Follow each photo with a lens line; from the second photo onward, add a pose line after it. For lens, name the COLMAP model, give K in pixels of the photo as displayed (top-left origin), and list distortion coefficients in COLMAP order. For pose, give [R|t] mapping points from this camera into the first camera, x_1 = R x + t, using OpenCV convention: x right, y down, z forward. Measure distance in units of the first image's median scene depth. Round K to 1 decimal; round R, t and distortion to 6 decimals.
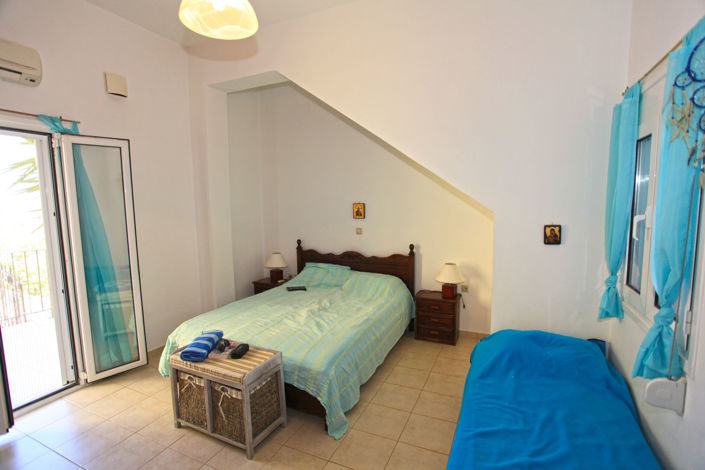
lens RADIAL K [[335.2, 0, 352.5], [0, 335.2, 235.0], [0, 0, 1]] dist [-0.069002, 0.031944]
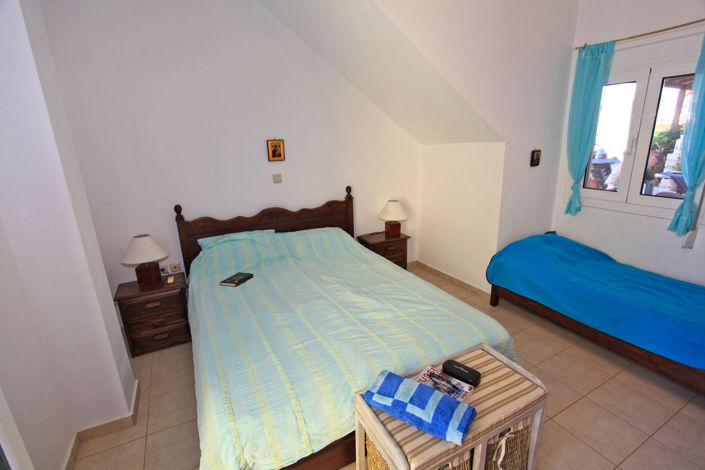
lens RADIAL K [[335.2, 0, 352.5], [0, 335.2, 235.0], [0, 0, 1]] dist [-0.069002, 0.031944]
pose [[0.611970, -0.227557, 0.757437, -0.497464], [0.103565, 0.972523, 0.208500, -0.028937], [-0.784071, -0.049152, 0.618722, 0.451430]]
